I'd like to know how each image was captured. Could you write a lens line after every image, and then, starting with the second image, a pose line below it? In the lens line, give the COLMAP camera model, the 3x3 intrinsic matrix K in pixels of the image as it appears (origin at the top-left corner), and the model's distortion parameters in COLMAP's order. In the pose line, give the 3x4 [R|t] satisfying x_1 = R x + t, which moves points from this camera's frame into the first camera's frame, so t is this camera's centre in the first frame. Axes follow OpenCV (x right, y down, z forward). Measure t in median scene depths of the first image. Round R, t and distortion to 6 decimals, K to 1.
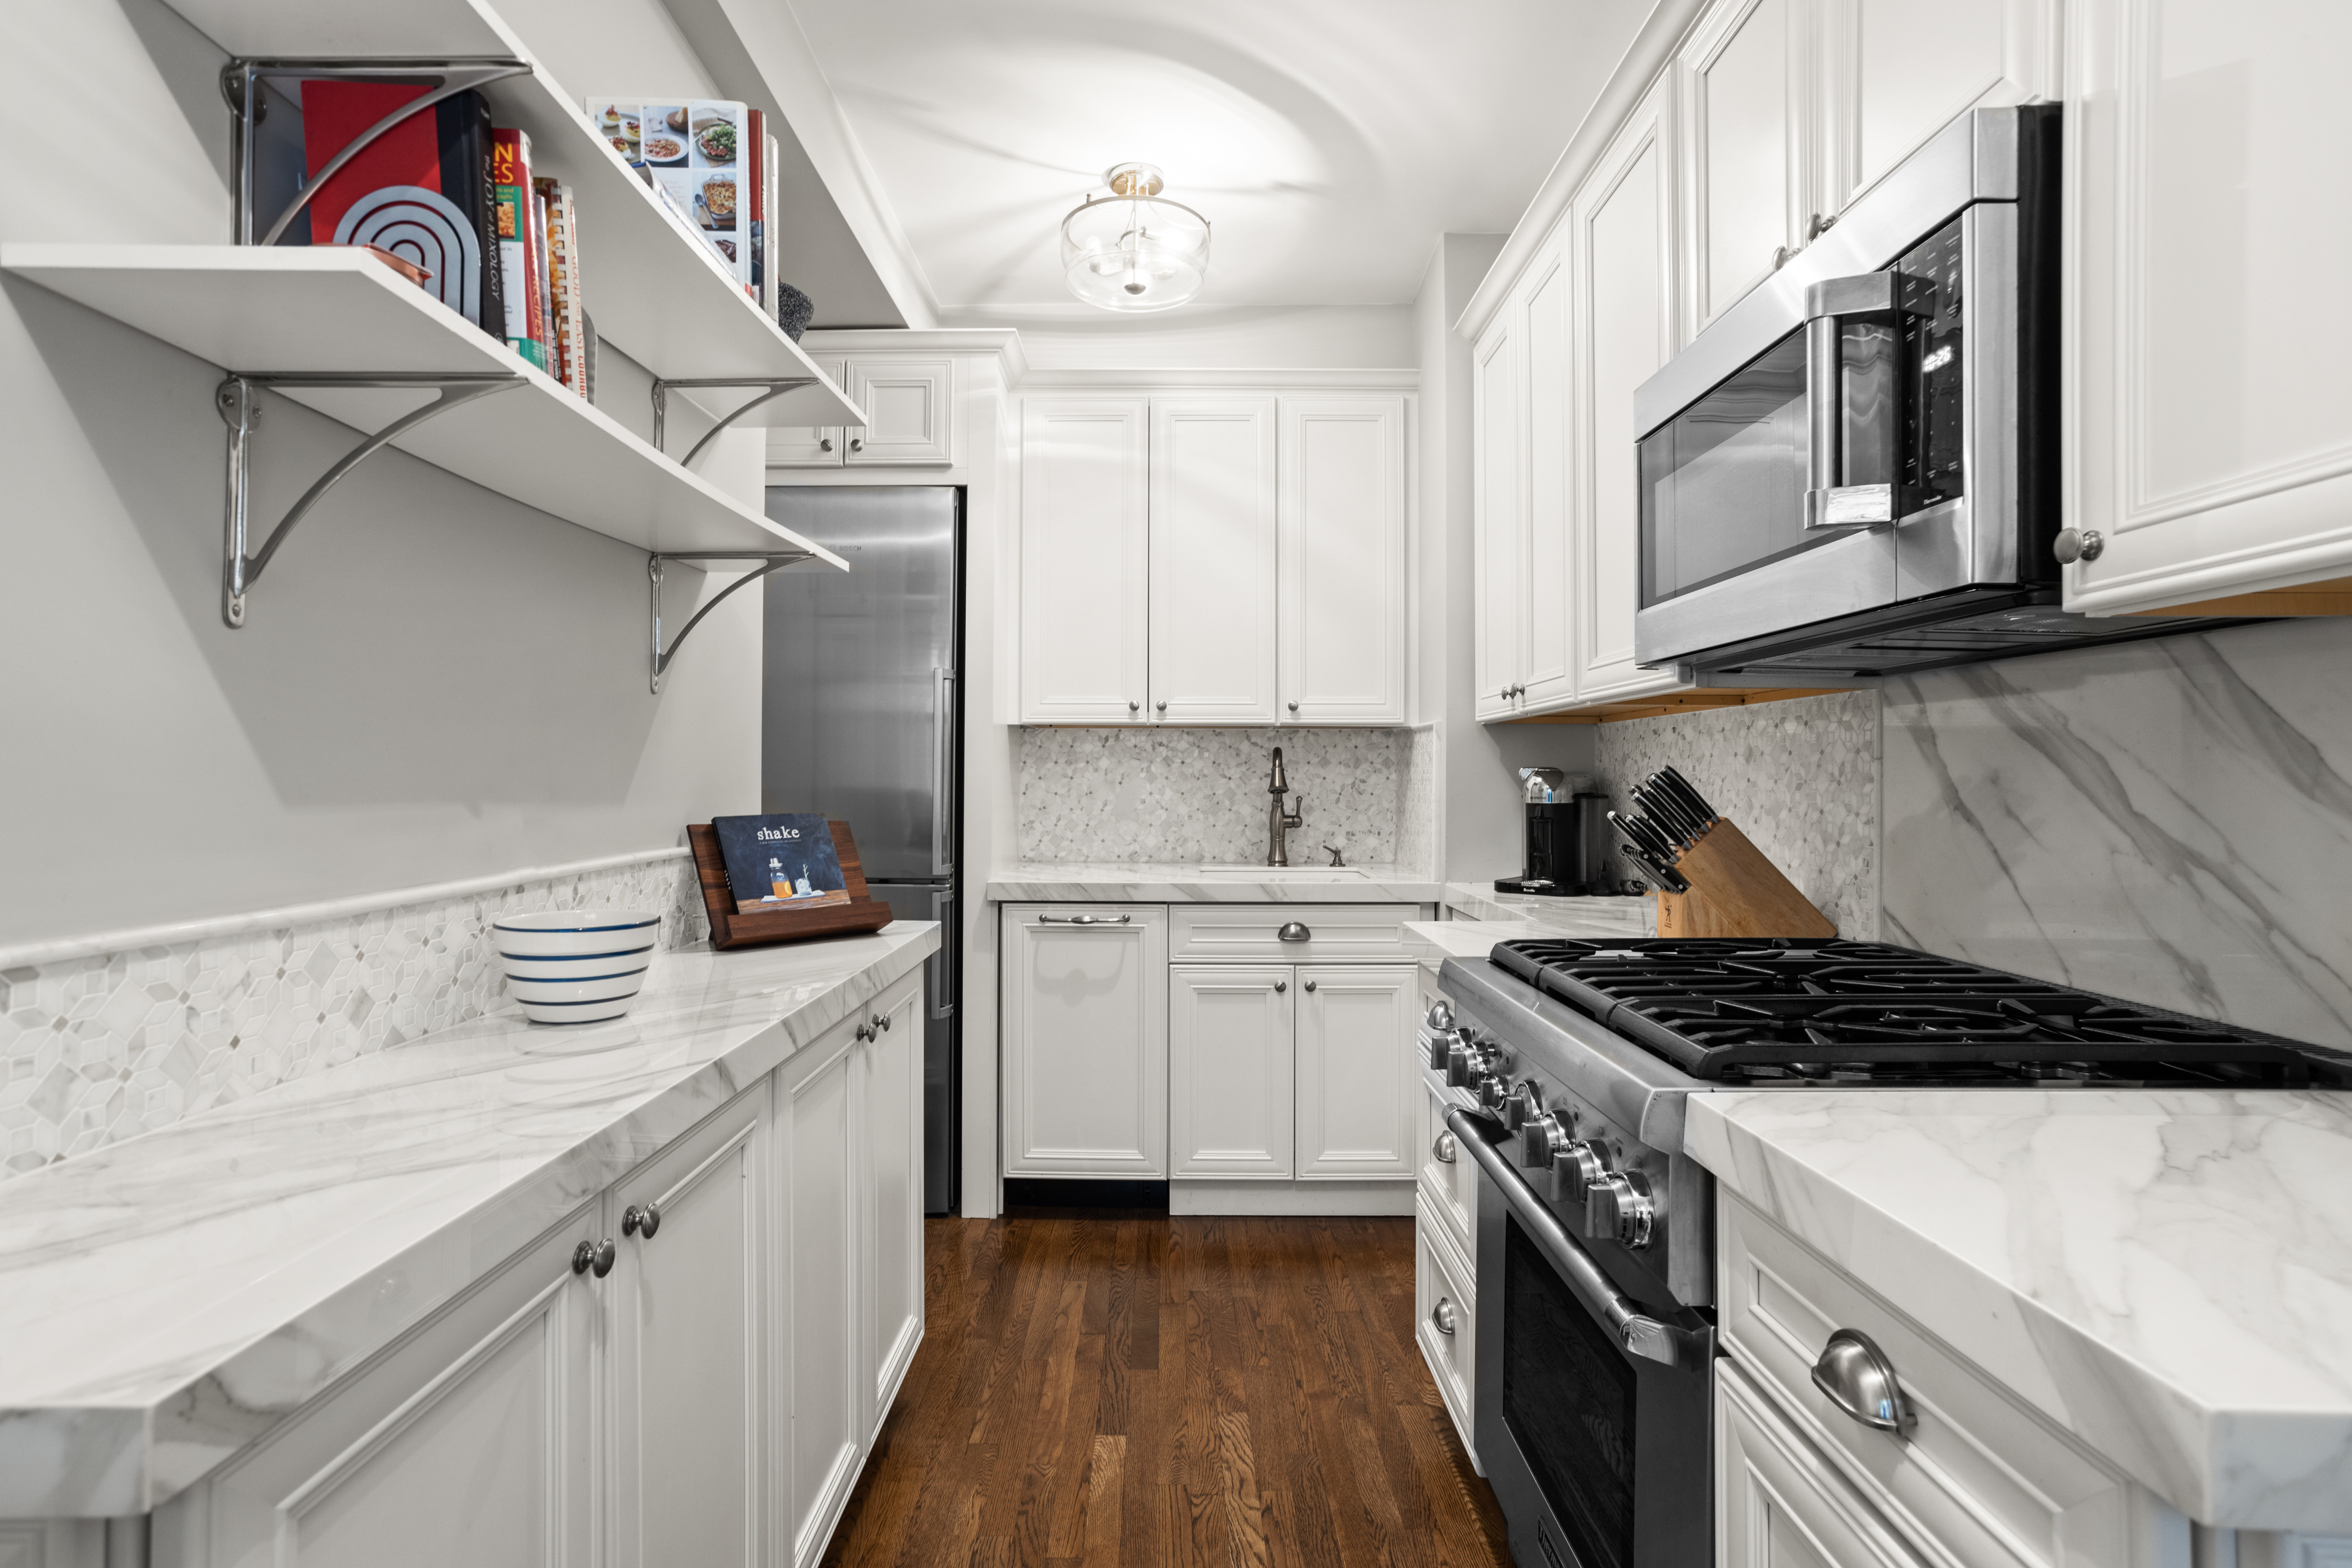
lens RADIAL K [[1165.4, 0, 1170.0], [0, 1165.4, 778.8], [0, 0, 1]] dist [0.000153, 0.000008]
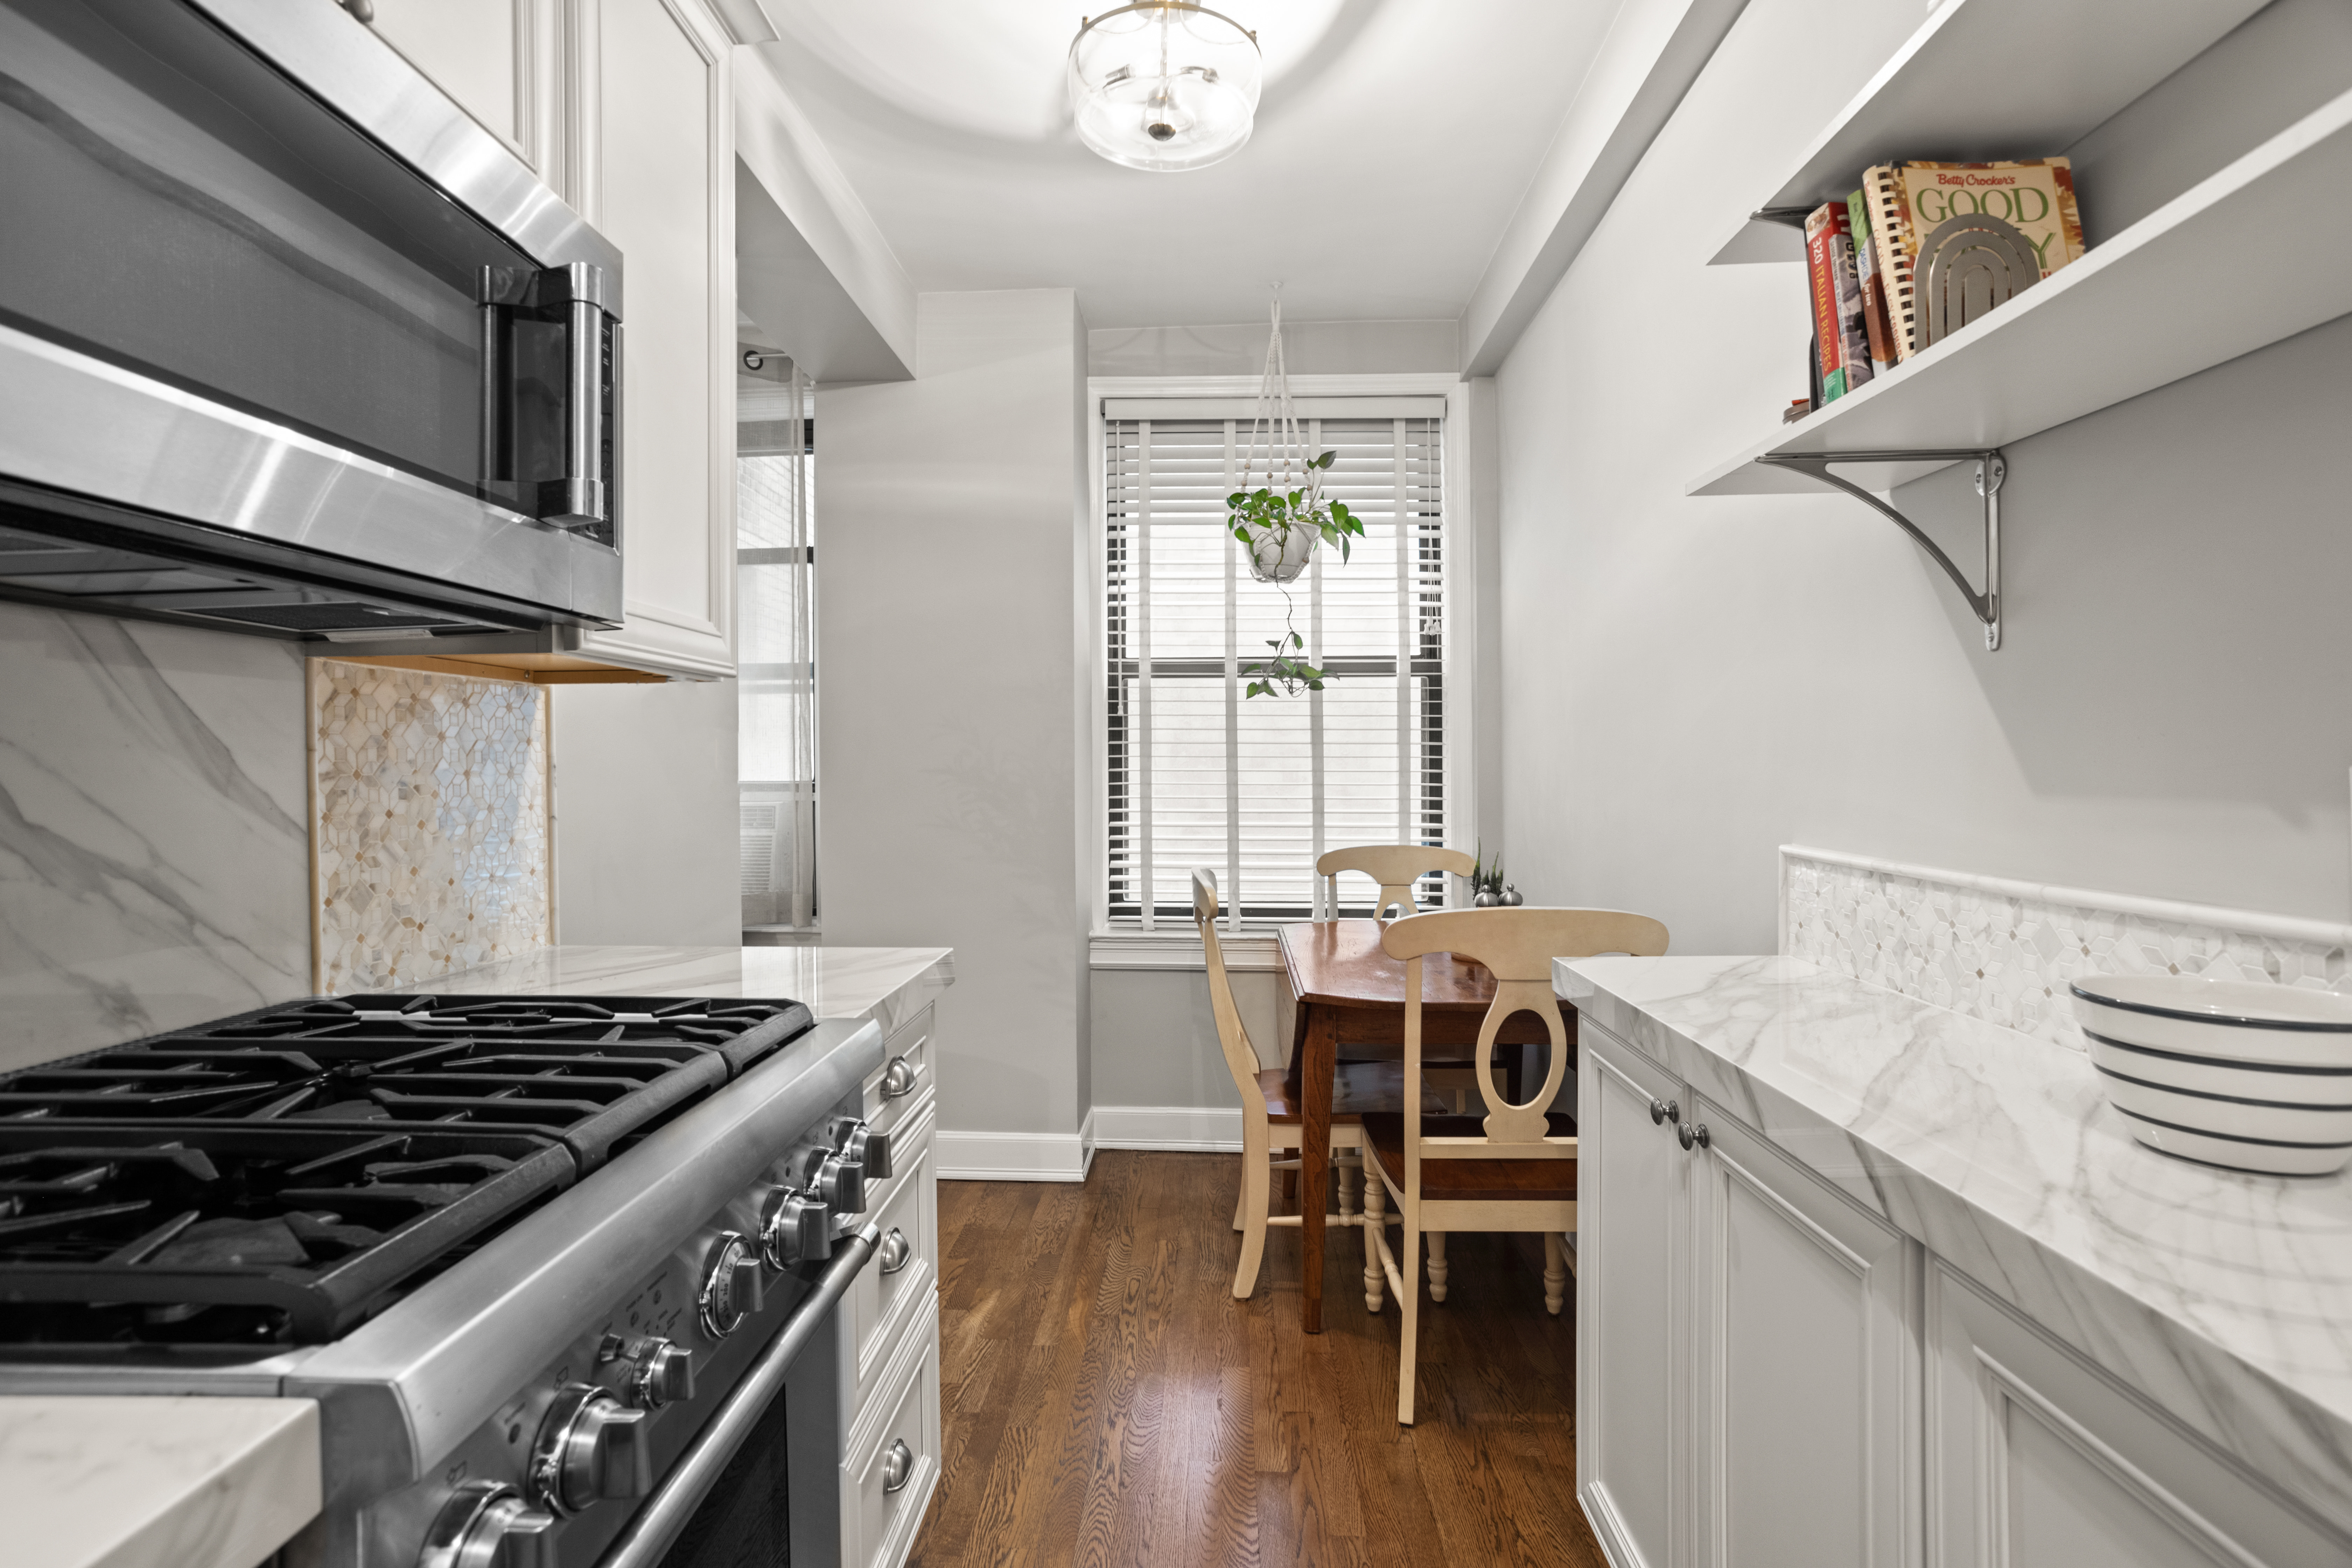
lens RADIAL K [[1165.4, 0, 1174.9], [0, 1165.4, 773.1], [0, 0, 1]] dist [0.000153, 0.000008]
pose [[-0.999037, 0.004718, 0.043621, 0.028966], [0.004929, 0.999977, 0.004724, -0.006129], [-0.043597, 0.004934, -0.999037, 2.108896]]
